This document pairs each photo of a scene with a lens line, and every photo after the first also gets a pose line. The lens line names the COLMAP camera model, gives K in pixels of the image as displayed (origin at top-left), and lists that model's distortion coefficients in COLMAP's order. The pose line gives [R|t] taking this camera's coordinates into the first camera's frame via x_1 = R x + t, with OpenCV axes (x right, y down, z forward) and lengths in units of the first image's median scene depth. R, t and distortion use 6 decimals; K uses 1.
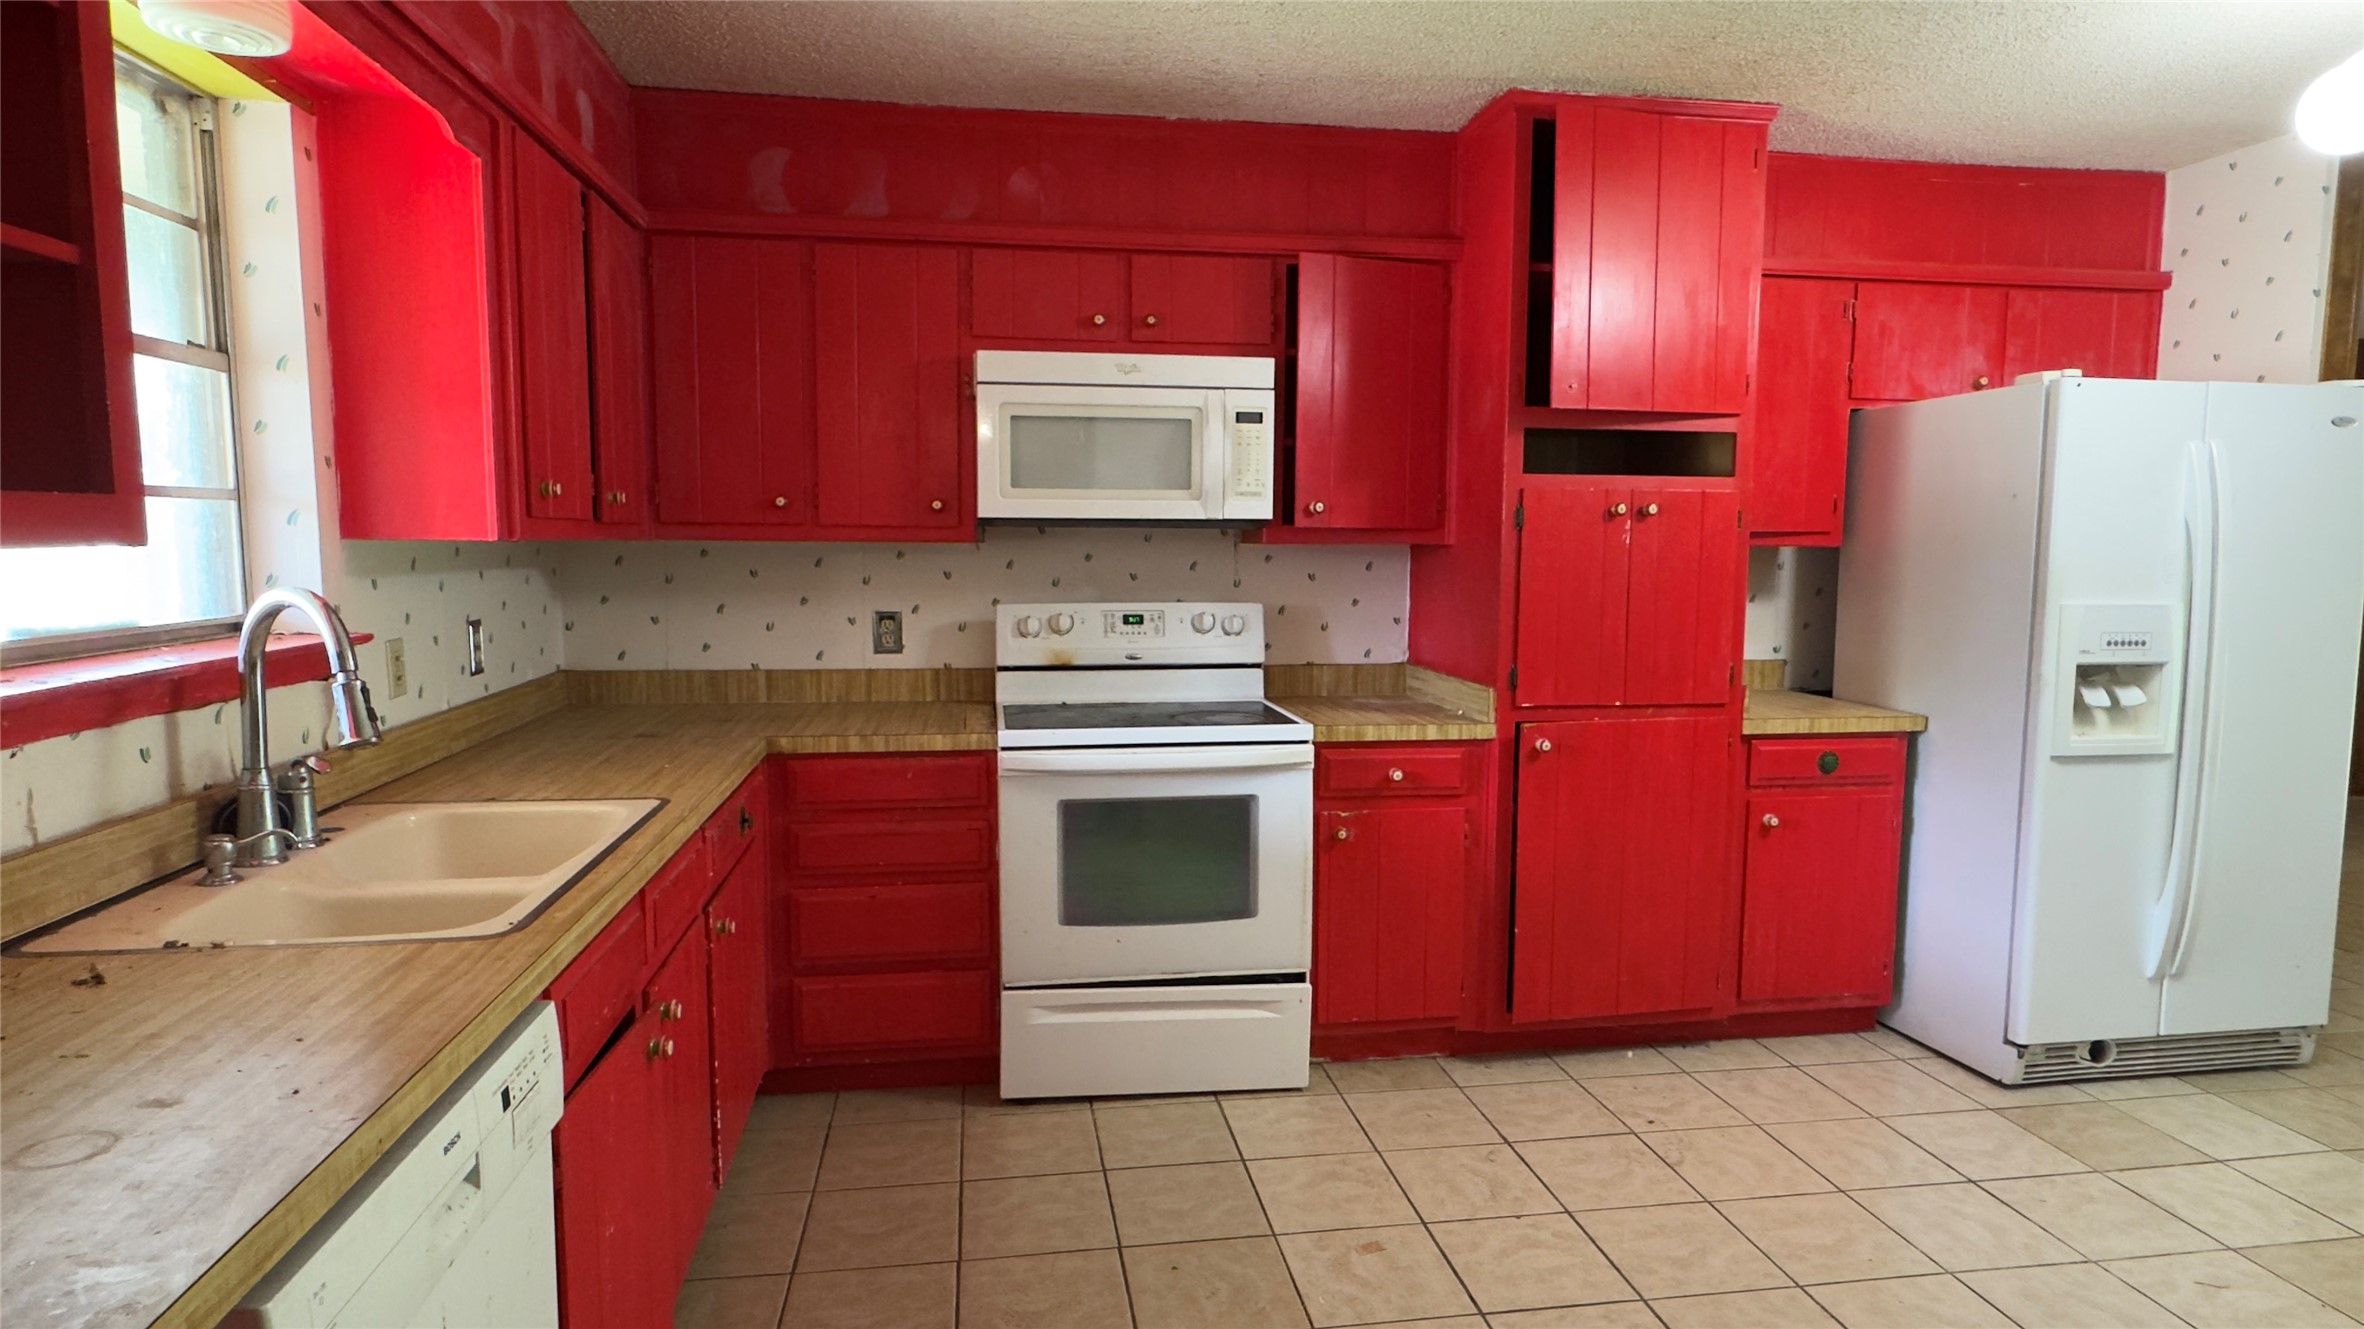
lens RADIAL K [[1259.8, 0, 1180.1], [0, 1259.8, 653.2], [0, 0, 1]] dist [0.000024, -0.000235]
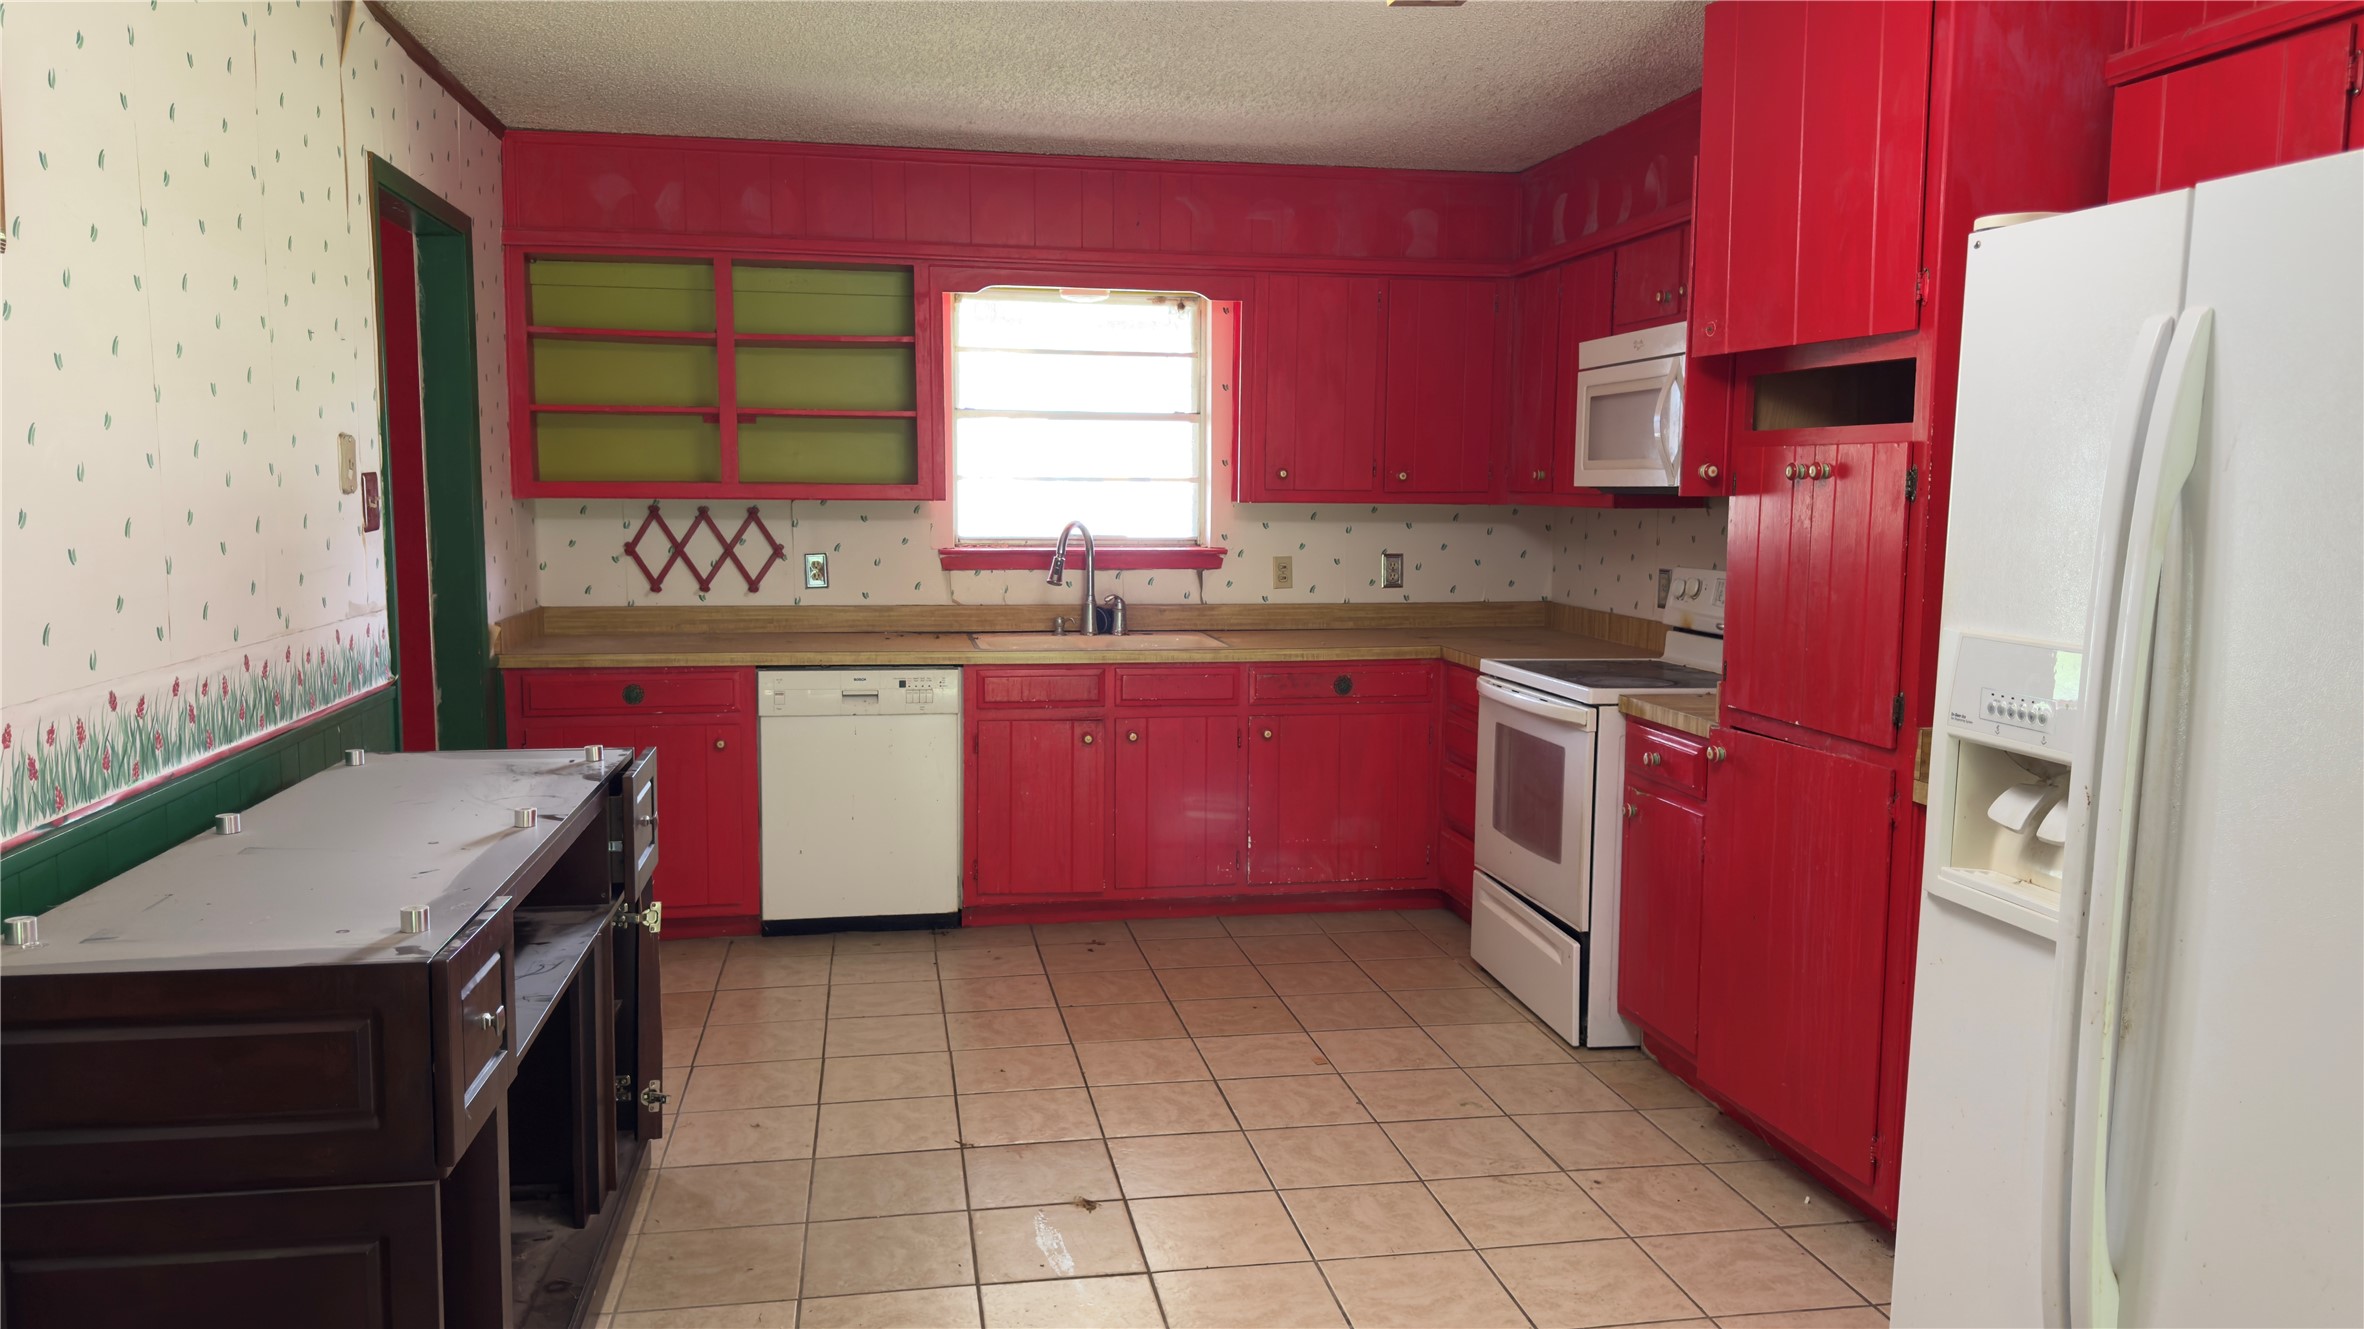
lens RADIAL K [[1638.3, 0, 1207.1], [0, 1638.3, 643.4], [0, 0, 1]] dist [0.029276, -0.031361]
pose [[0.045103, 0.088637, -0.995042, 1.422621], [-0.098063, 0.991638, 0.083888, -0.060751], [0.994158, 0.093793, 0.053418, 0.627330]]
